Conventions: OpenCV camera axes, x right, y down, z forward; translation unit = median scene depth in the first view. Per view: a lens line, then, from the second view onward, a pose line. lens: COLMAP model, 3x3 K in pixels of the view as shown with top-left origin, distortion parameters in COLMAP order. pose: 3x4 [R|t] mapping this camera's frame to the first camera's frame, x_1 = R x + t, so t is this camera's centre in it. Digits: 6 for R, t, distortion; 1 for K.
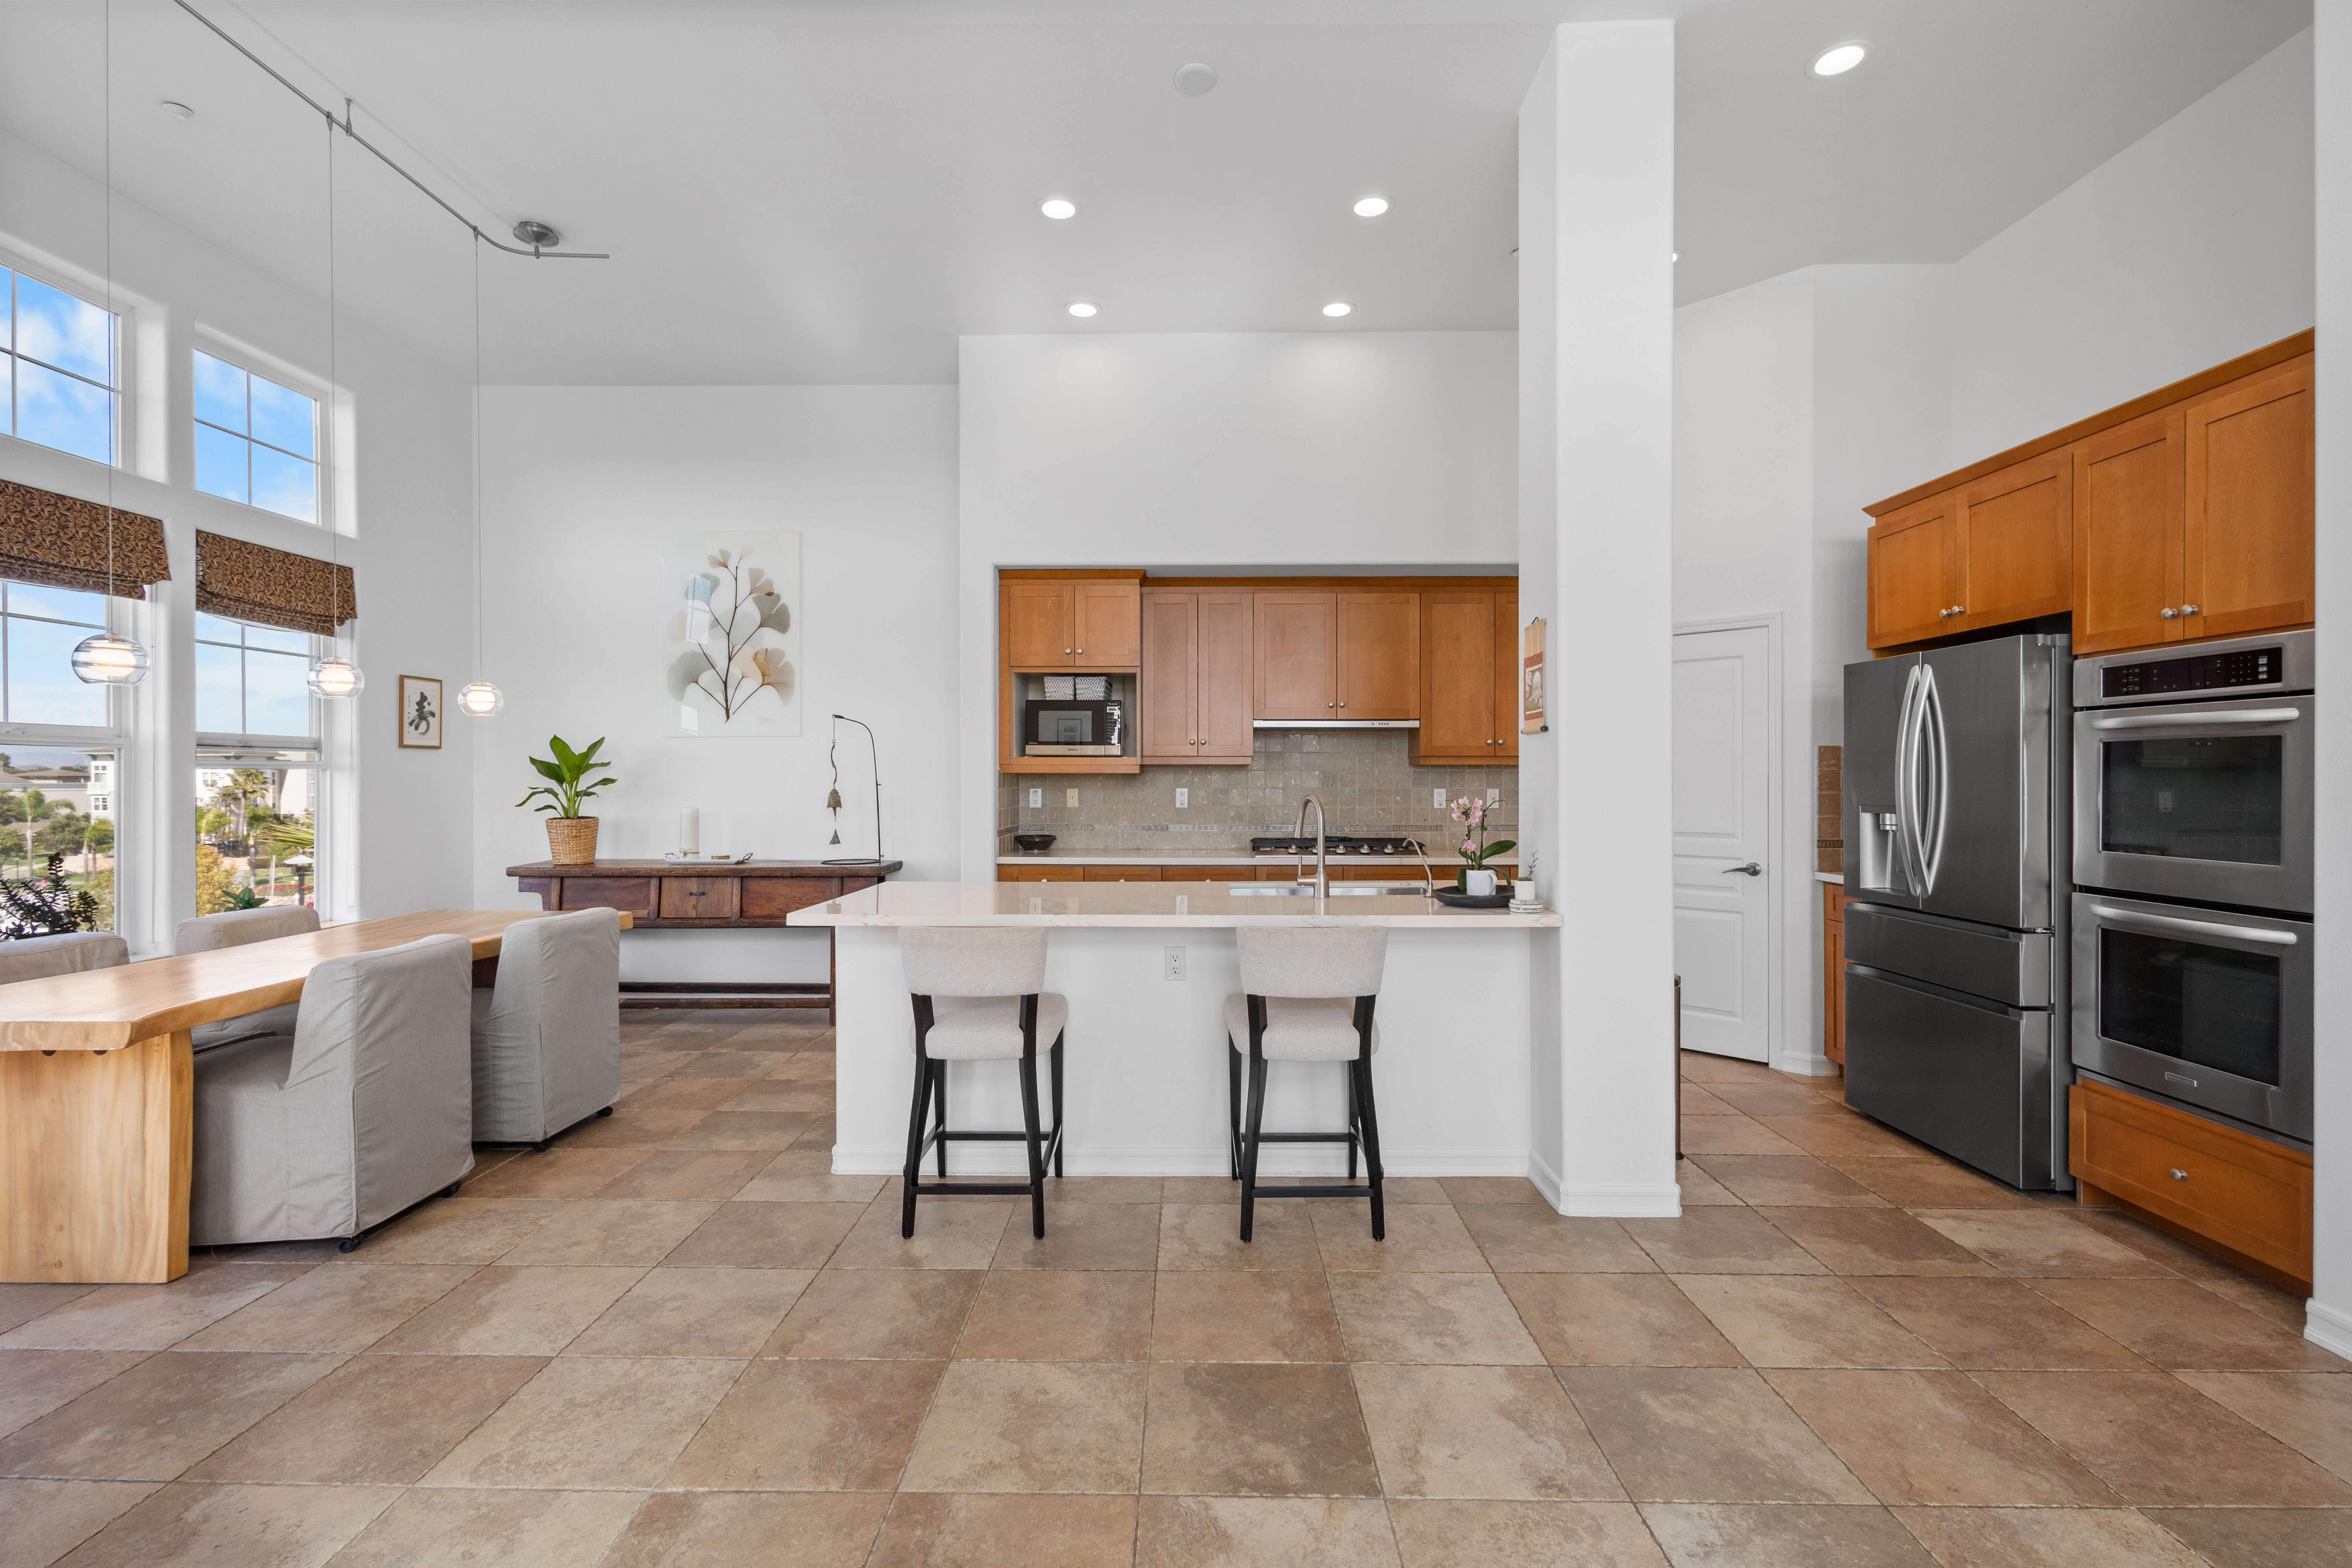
lens RADIAL K [[1084.4, 0, 1176.6], [0, 1084.4, 786.3], [0, 0, 1]] dist [0.012157, -0.004609]
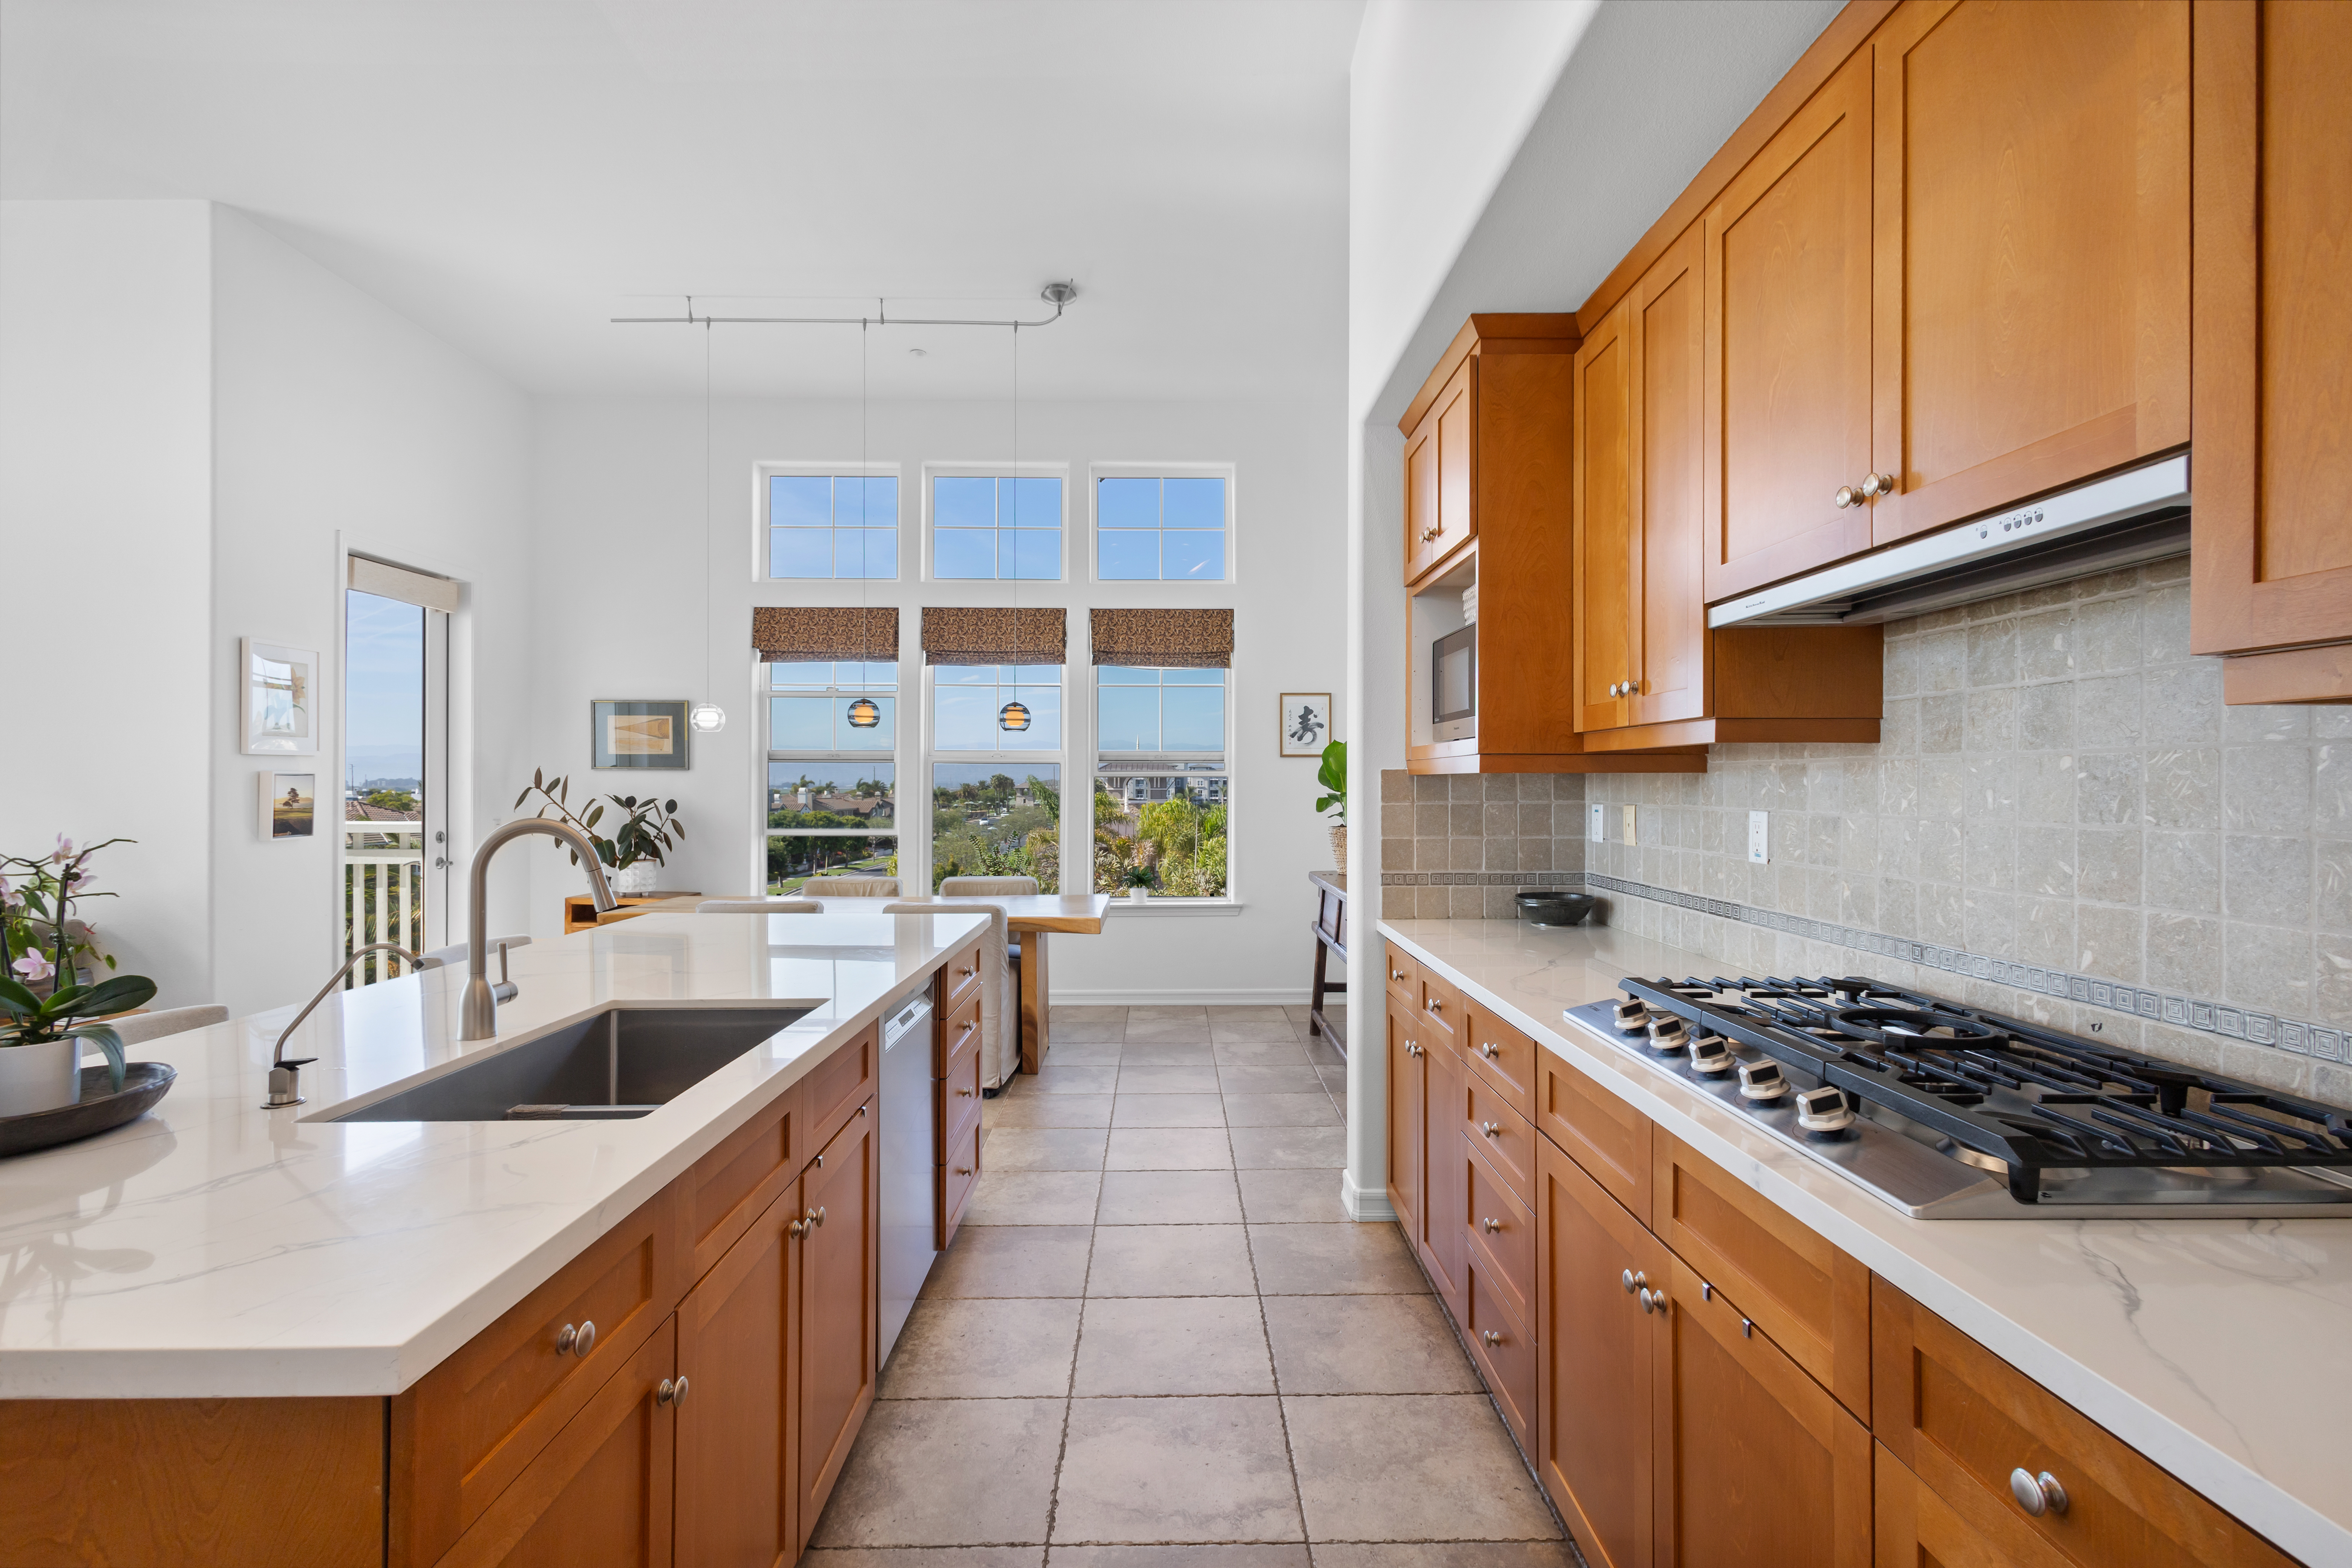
lens RADIAL K [[1084.4, 0, 1169.3], [0, 1084.4, 786.8], [0, 0, 1]] dist [0.012157, -0.004609]
pose [[0.027741, 0.002604, -0.999612, 0.511775], [-0.008485, 0.999961, 0.002370, -0.007850], [0.999579, 0.008416, 0.027762, 1.057383]]
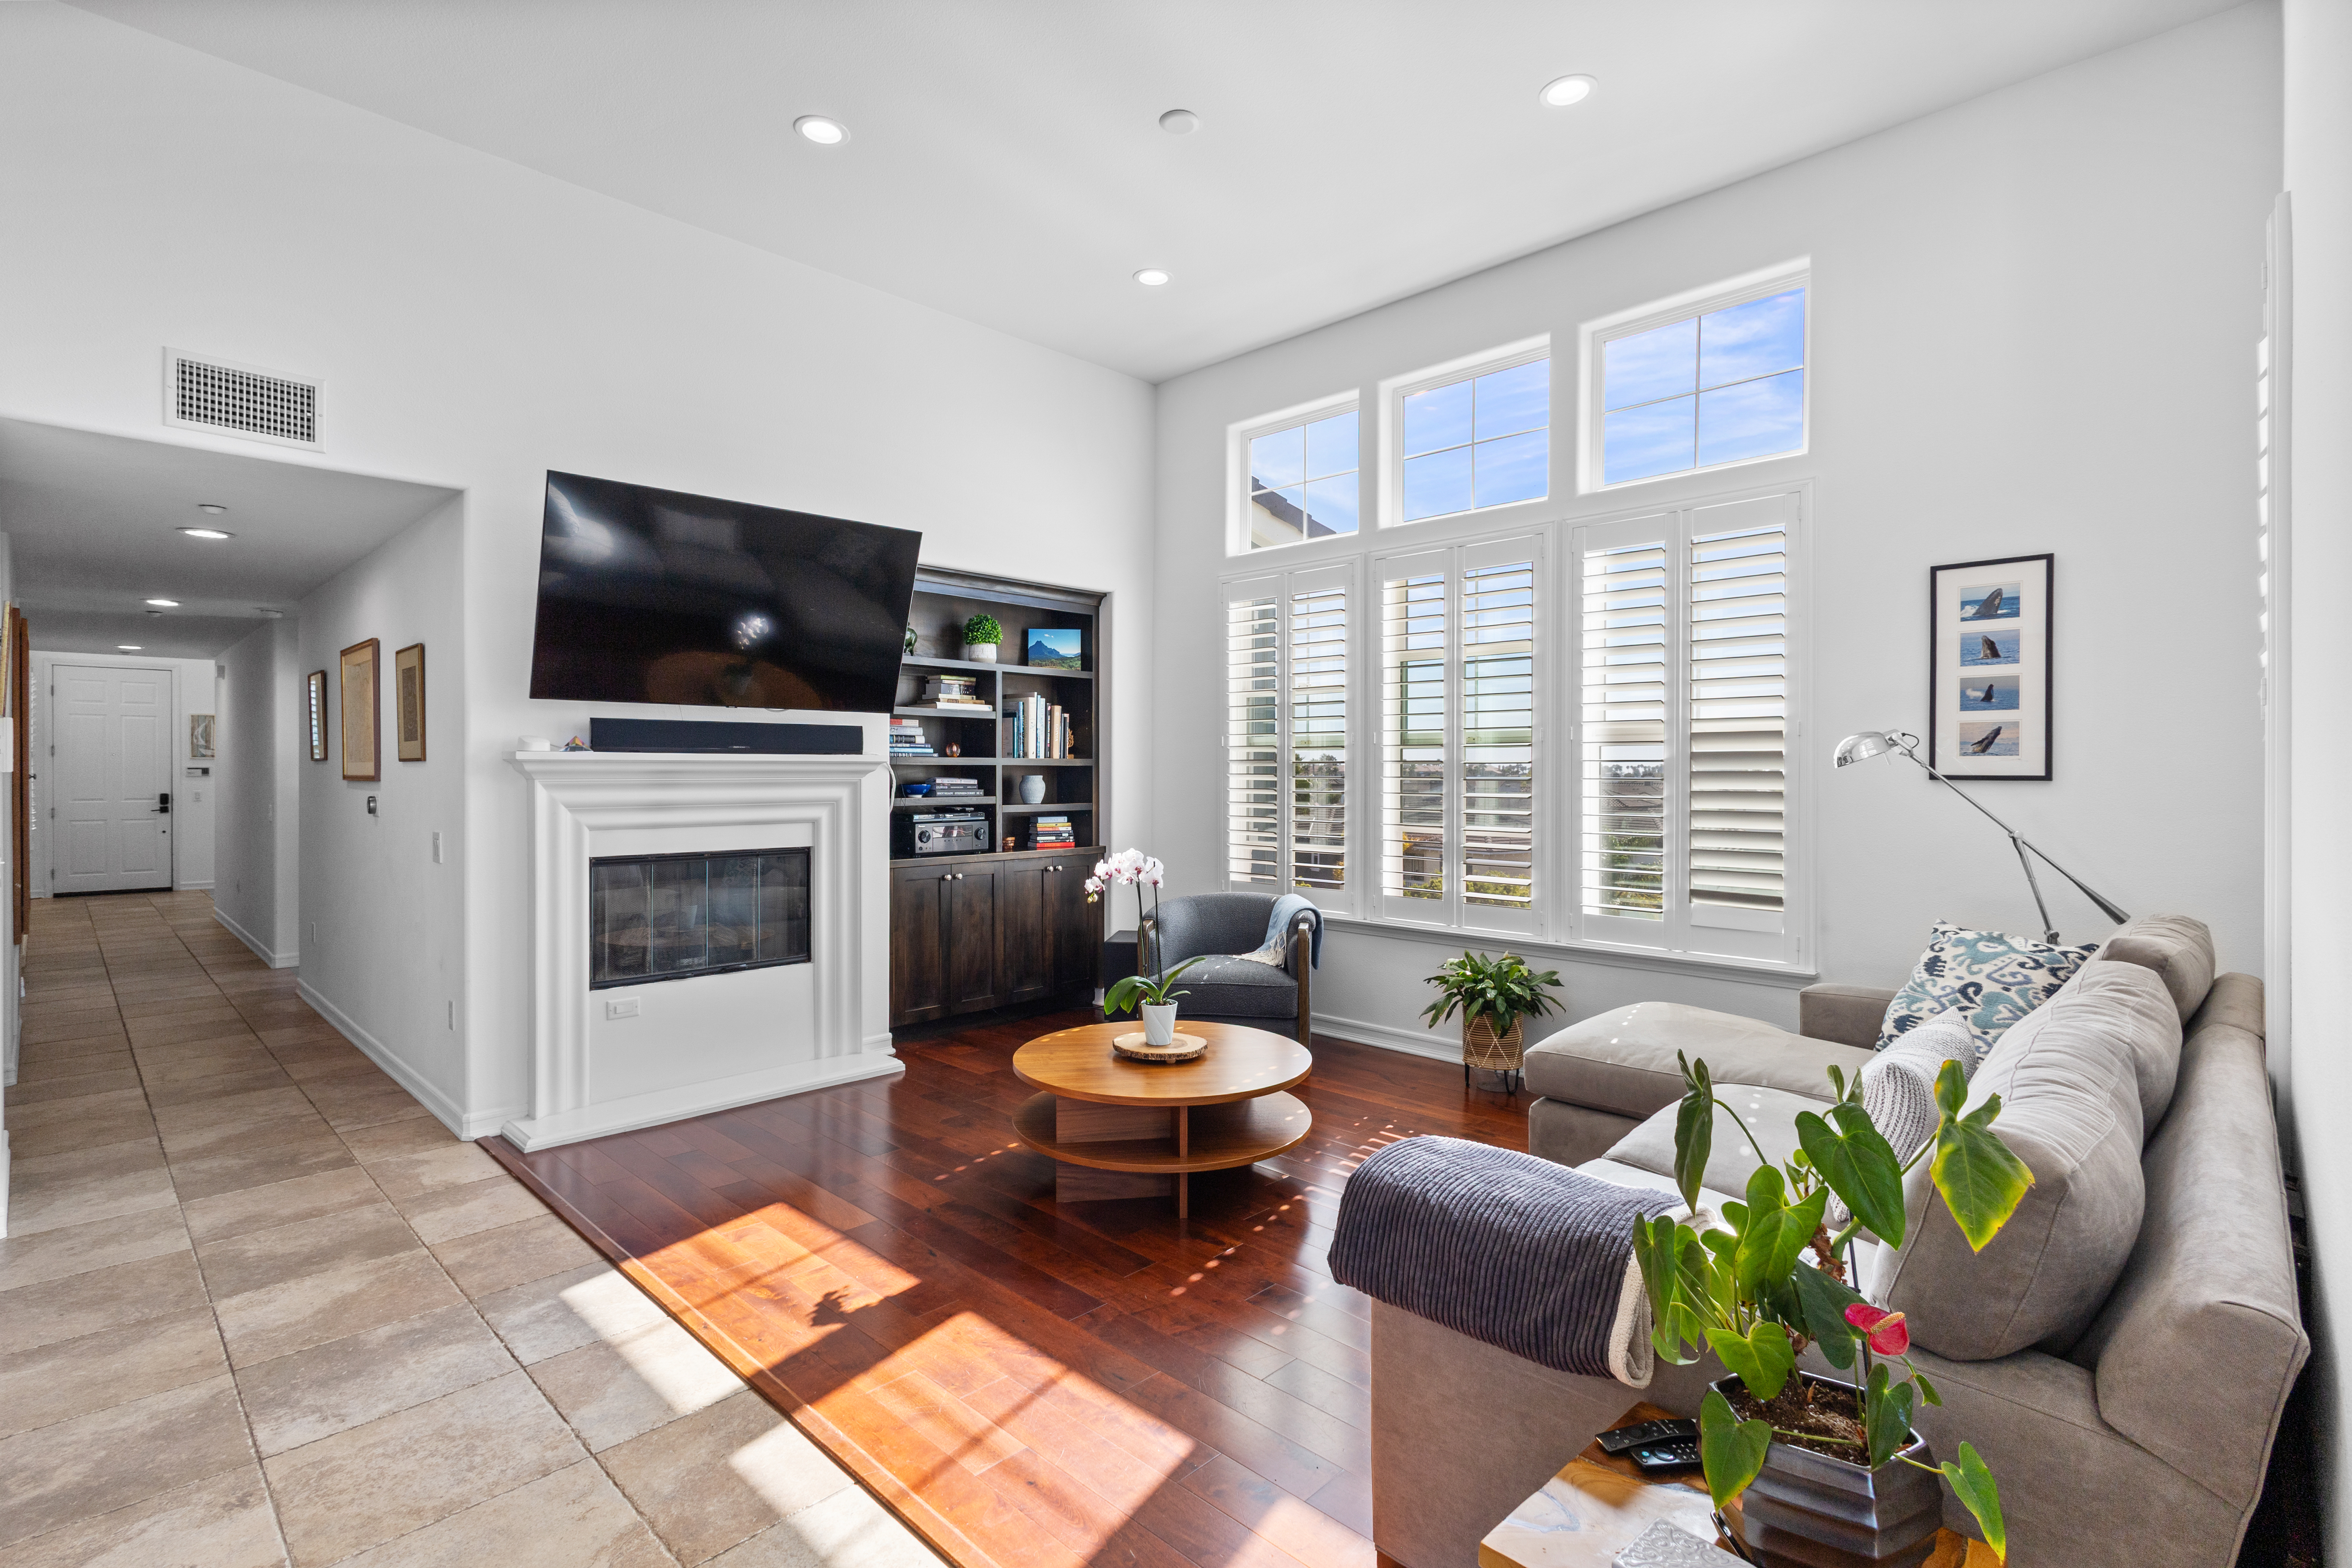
lens RADIAL K [[1084.4, 0, 1176.6], [0, 1084.4, 775.1], [0, 0, 1]] dist [0.012157, -0.004609]
pose [[-0.731743, -0.000264, 0.681581, -0.414478], [0.004375, 0.999978, 0.005084, -0.004626], [-0.681567, 0.006702, -0.731725, 0.505400]]
